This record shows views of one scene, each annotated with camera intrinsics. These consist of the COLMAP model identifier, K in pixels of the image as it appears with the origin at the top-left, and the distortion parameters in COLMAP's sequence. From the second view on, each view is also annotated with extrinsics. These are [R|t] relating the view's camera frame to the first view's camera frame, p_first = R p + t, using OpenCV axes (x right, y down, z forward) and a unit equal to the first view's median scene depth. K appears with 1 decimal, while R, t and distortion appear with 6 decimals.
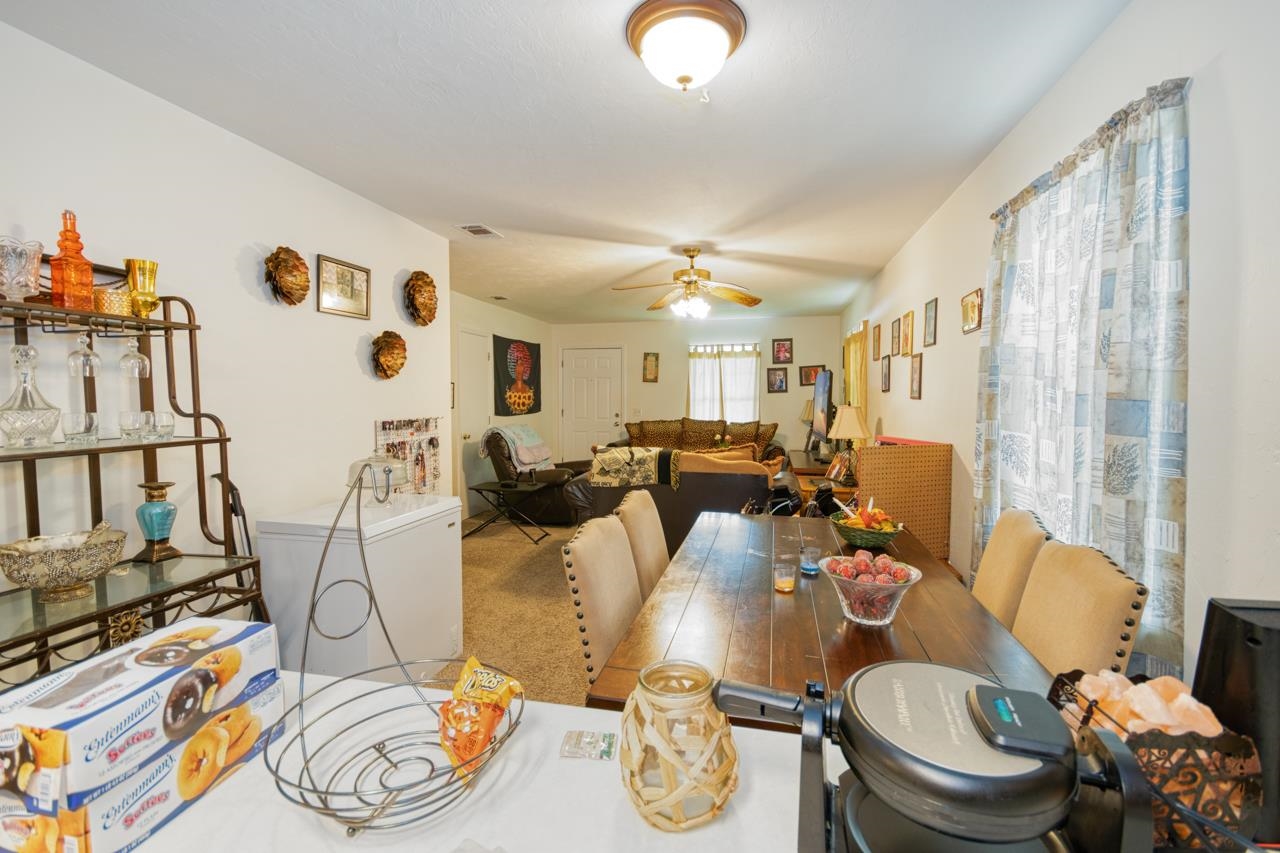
lens RADIAL K [[574.3, 0, 644.7], [0, 574.3, 422.2], [0, 0, 1]] dist [0.001716, 0.027521]
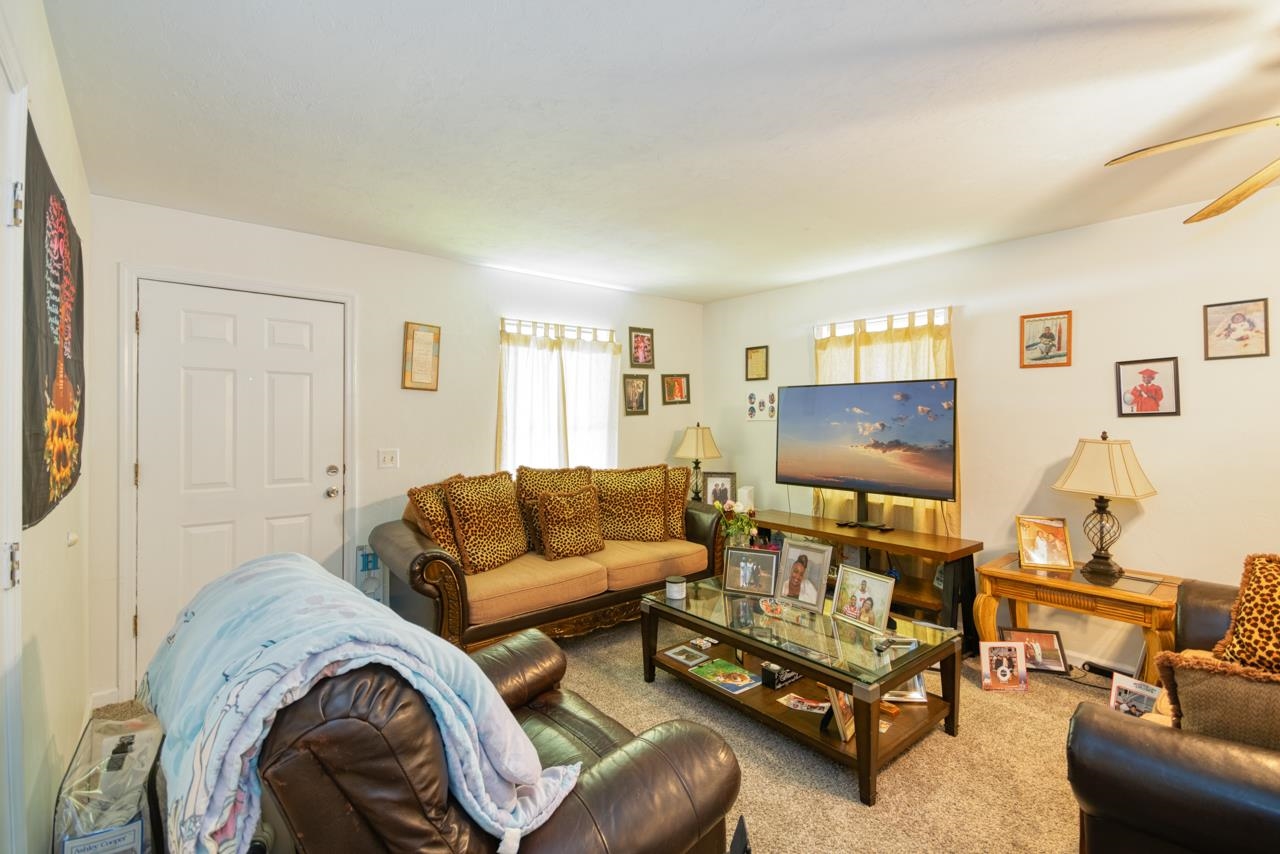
lens RADIAL K [[574.3, 0, 644.7], [0, 574.3, 422.7], [0, 0, 1]] dist [0.001716, 0.027521]
pose [[0.609731, -0.006272, 0.792583, -0.248080], [0.034717, 0.999220, -0.018800, -0.031747], [-0.791847, 0.038979, 0.609474, 0.626048]]
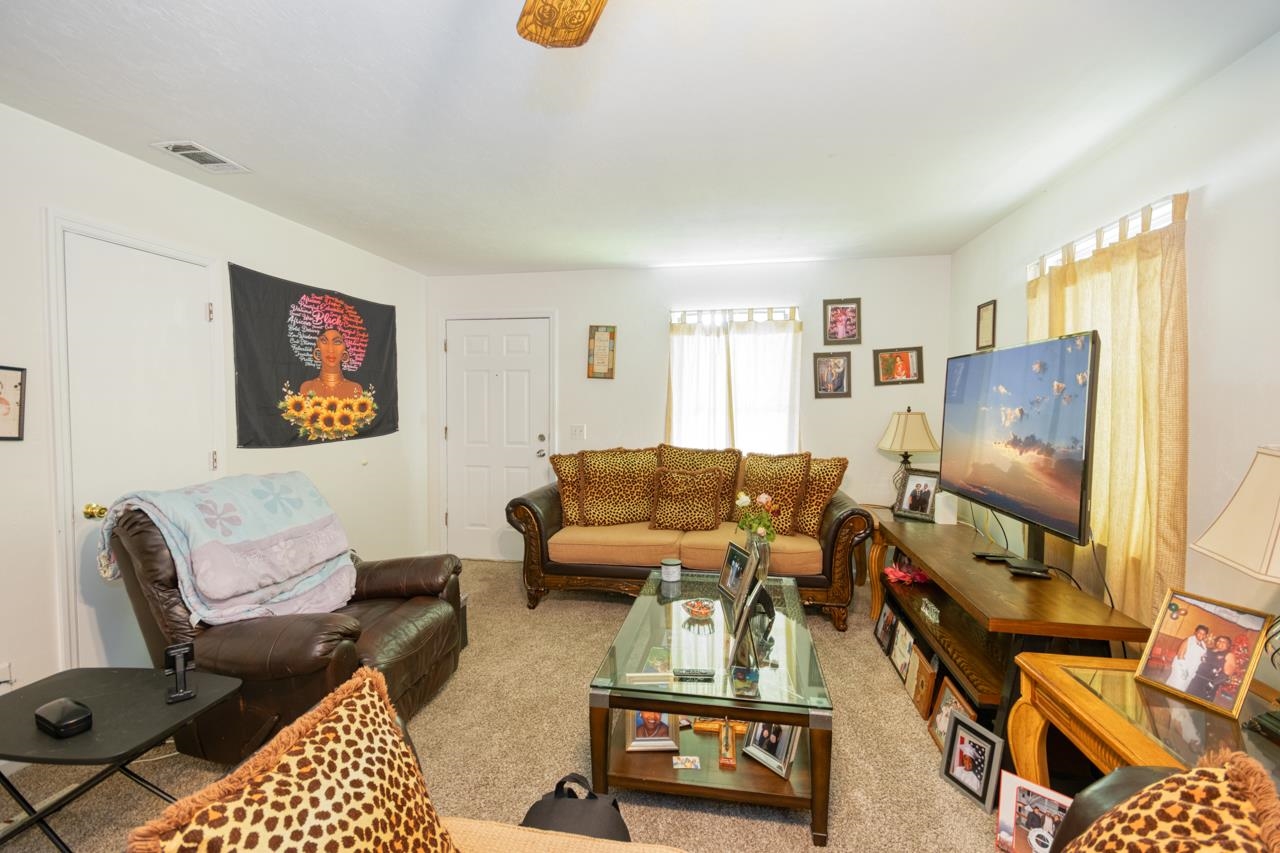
lens RADIAL K [[574.3, 0, 644.7], [0, 574.3, 422.2], [0, 0, 1]] dist [0.001716, 0.027521]
pose [[0.998681, -0.000600, 0.051338, 0.025056], [0.001018, 0.999966, -0.008124, -0.024092], [-0.051332, 0.008165, 0.998648, 0.466928]]
